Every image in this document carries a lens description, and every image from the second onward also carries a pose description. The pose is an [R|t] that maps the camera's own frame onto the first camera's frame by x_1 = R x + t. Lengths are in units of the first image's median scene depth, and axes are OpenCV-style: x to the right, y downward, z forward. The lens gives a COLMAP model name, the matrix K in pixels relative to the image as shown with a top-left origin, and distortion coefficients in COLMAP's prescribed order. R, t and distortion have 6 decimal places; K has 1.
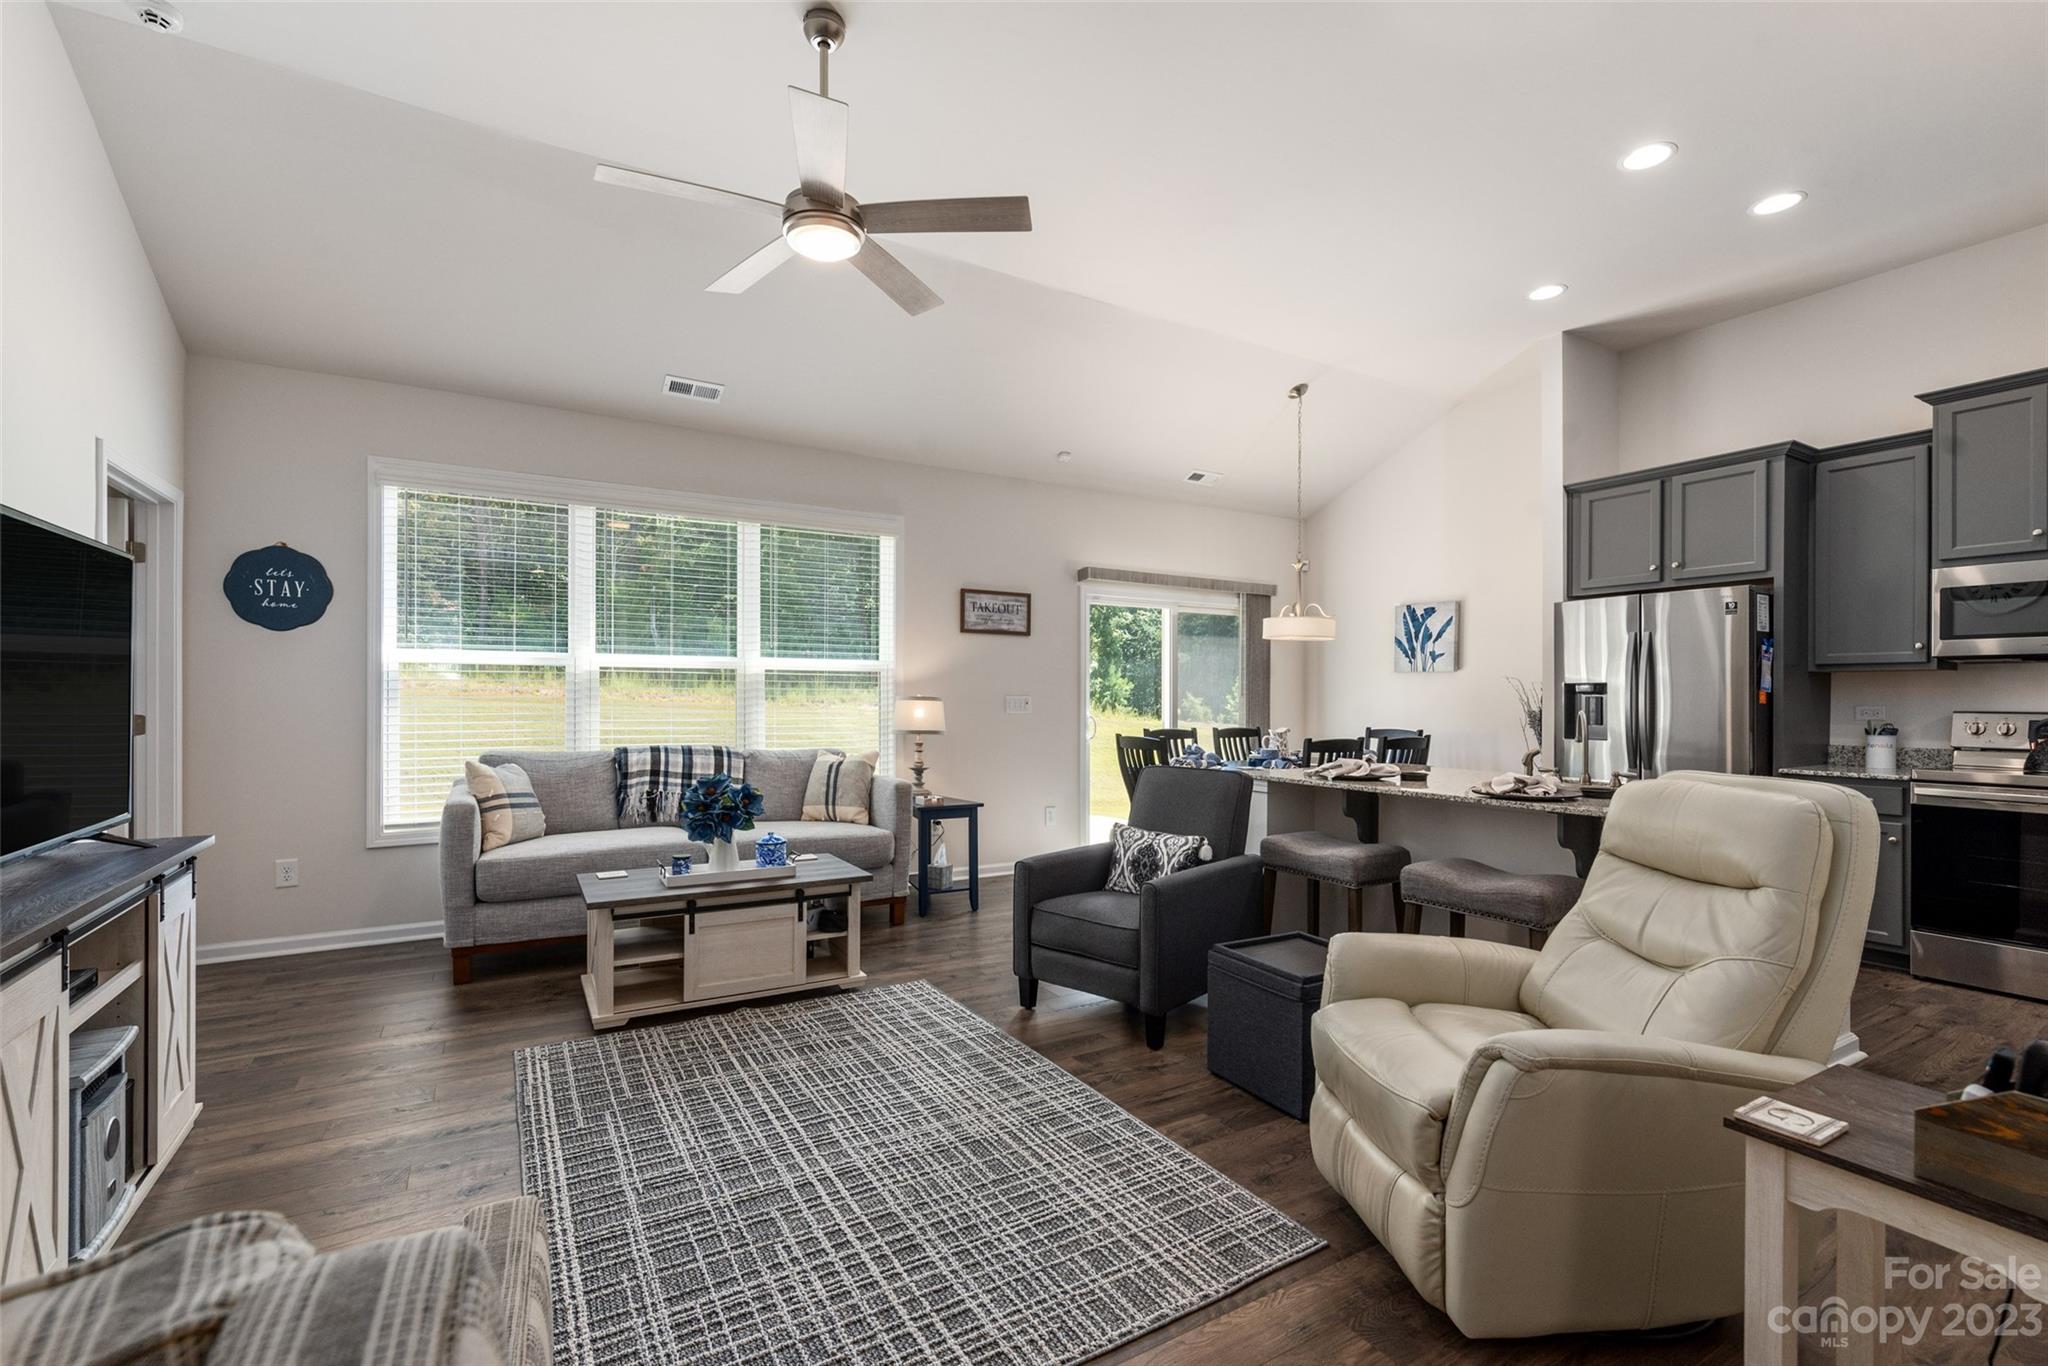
lens RADIAL K [[886.4, 0, 1012.0], [0, 886.4, 699.0], [0, 0, 1]] dist [0.000945, -0.000842]
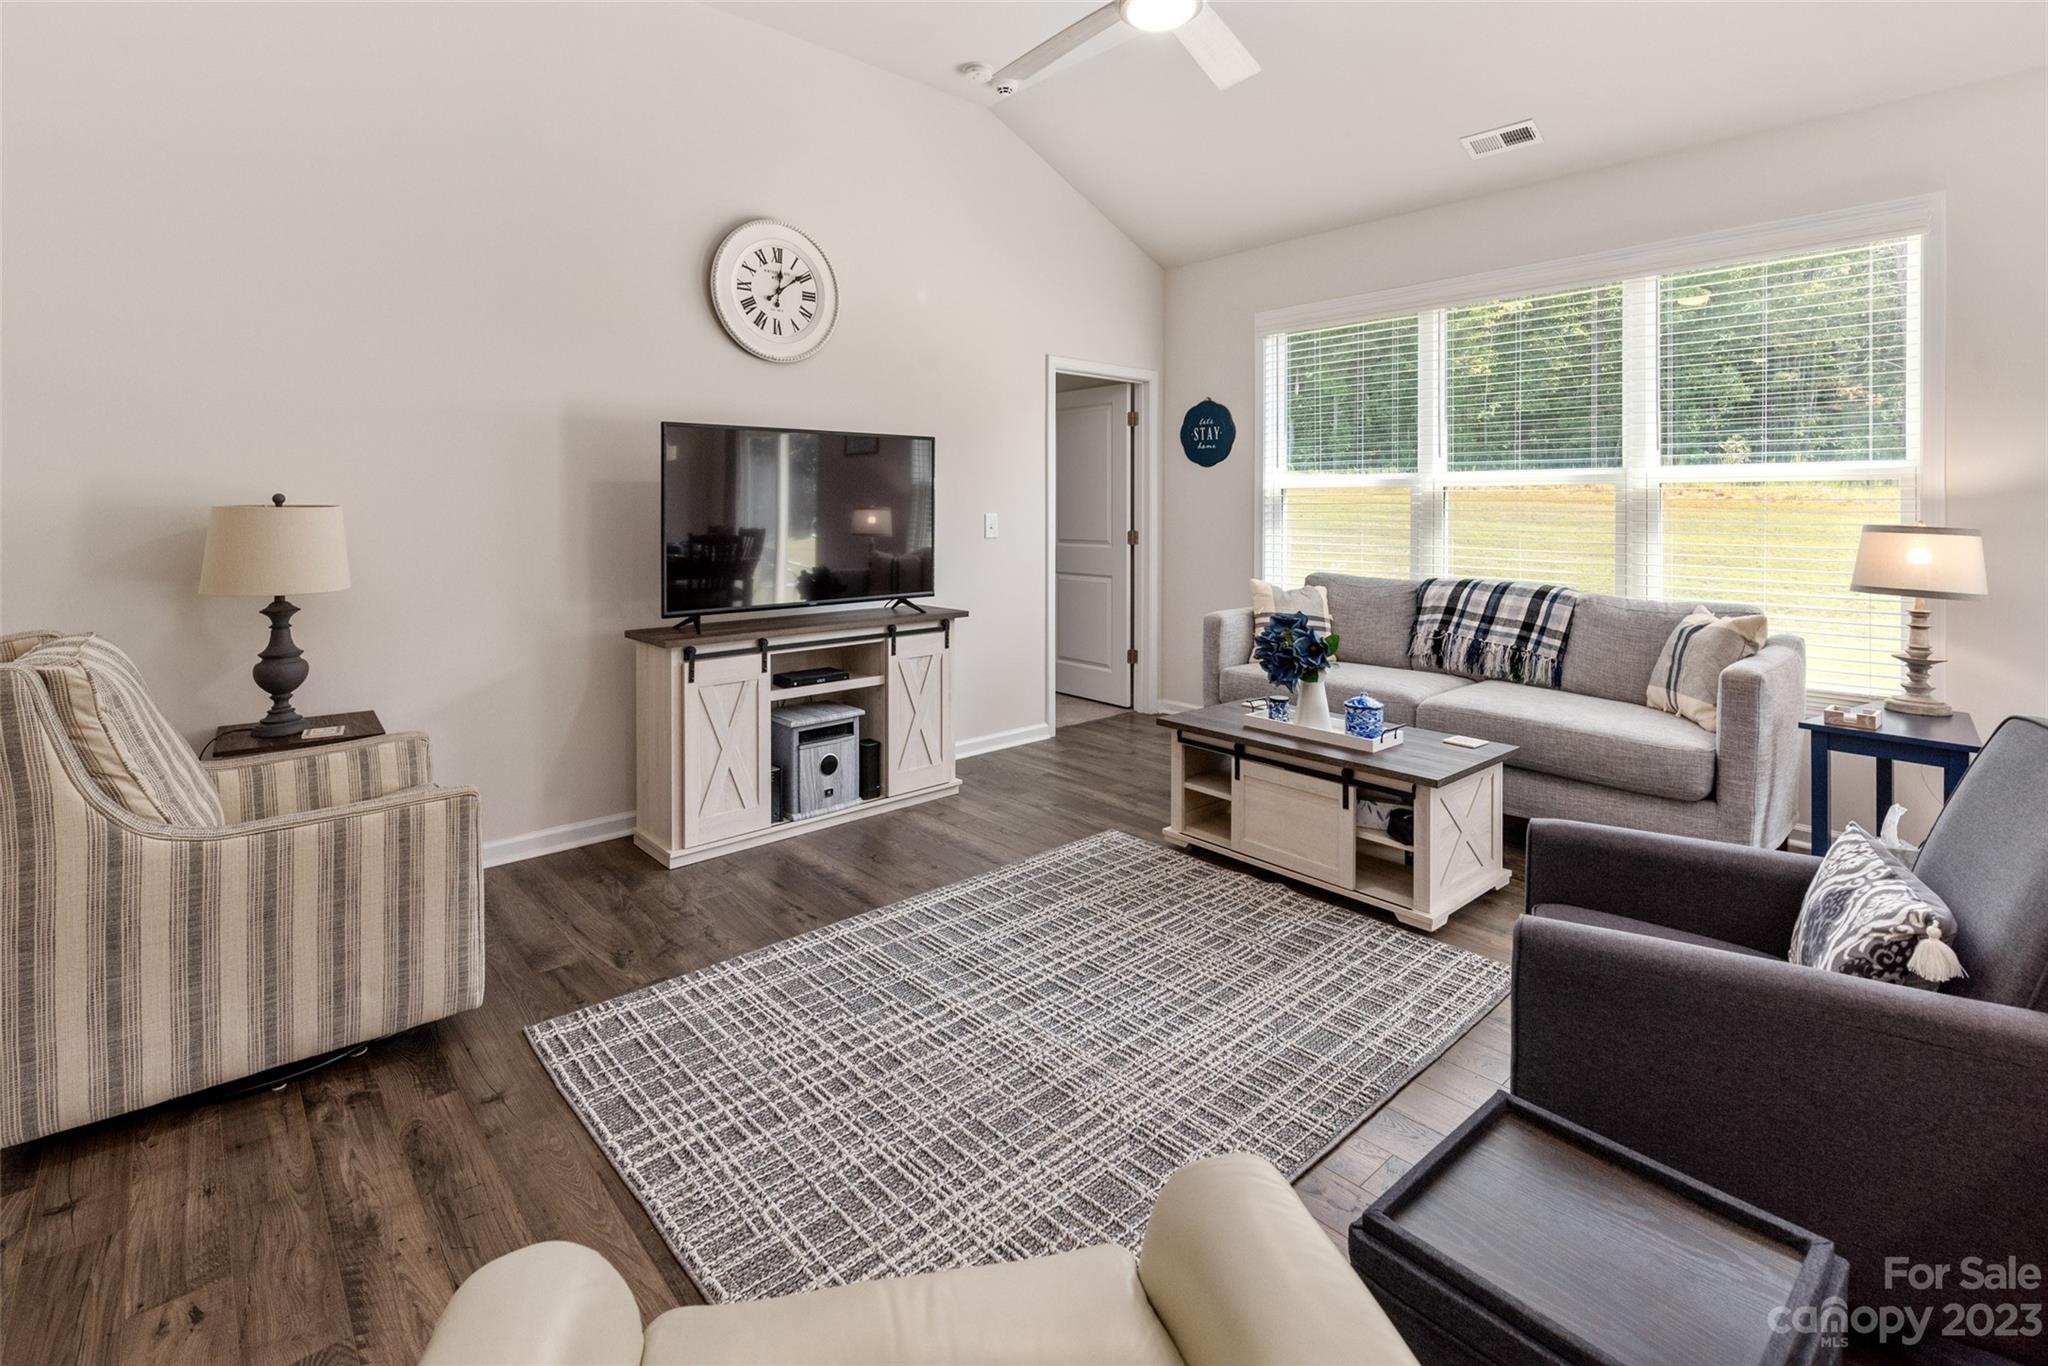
lens RADIAL K [[939.2, 0, 1005.1], [0, 939.2, 510.3], [0, 0, 1]] dist [-0.002712, 0.001707]
pose [[0.201677, -0.000180, -0.979452, 0.408730], [-0.003689, 0.999993, -0.000943, -0.011472], [0.979445, 0.003803, 0.201675, 0.413002]]
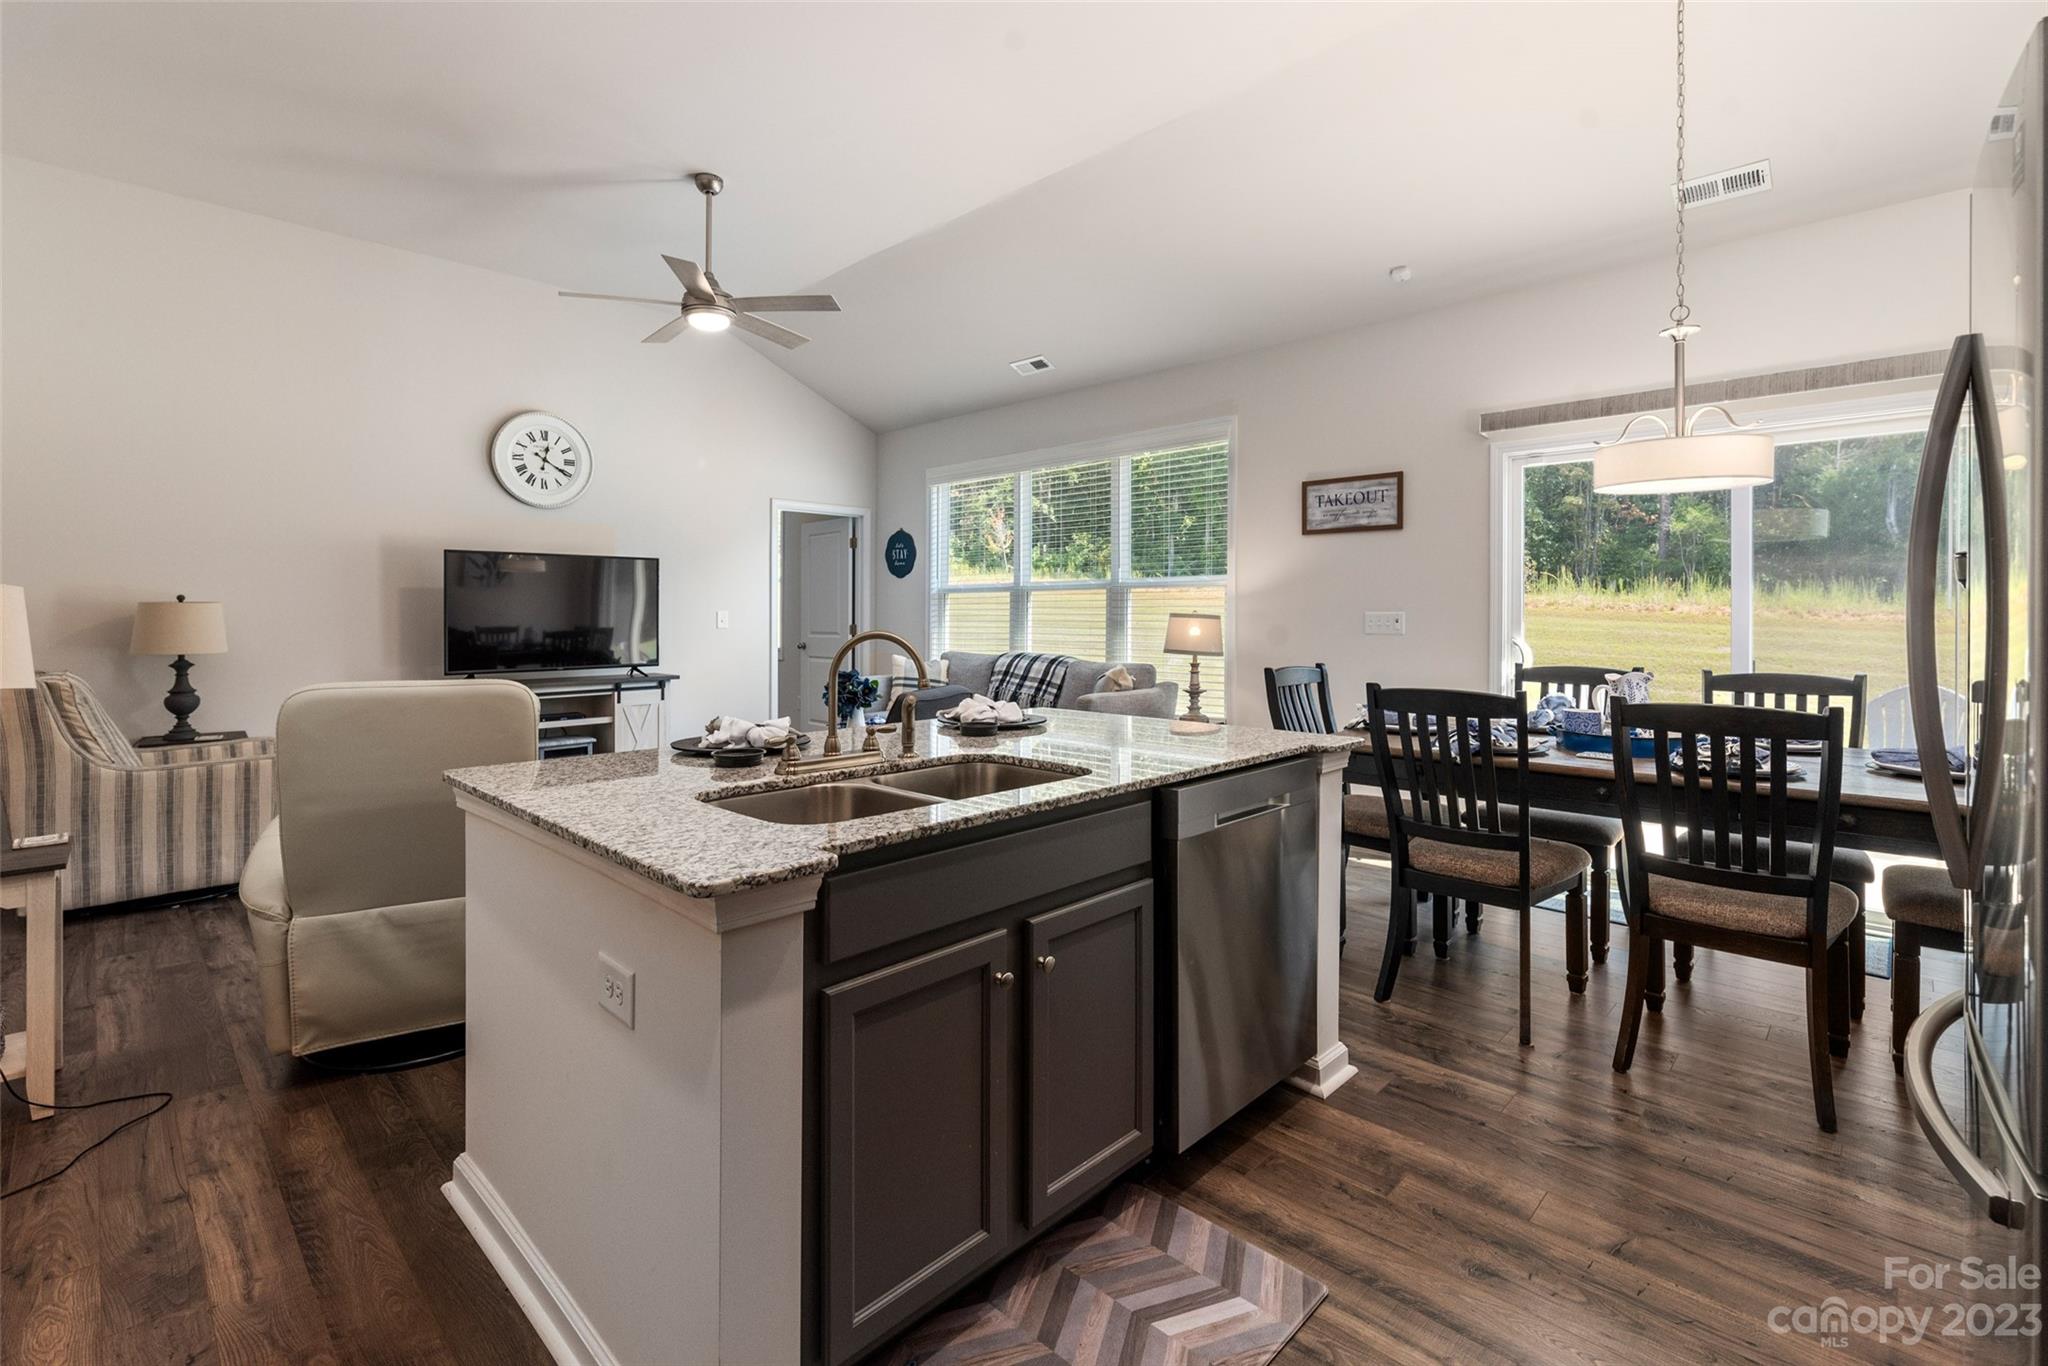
lens RADIAL K [[886.4, 0, 997.2], [0, 886.4, 614.3], [0, 0, 1]] dist [0.000945, -0.000842]
pose [[0.267033, -0.004686, -0.963676, 0.869437], [-0.001156, 0.999986, -0.005183, 0.004029], [0.963687, 0.002498, 0.267024, 0.664845]]
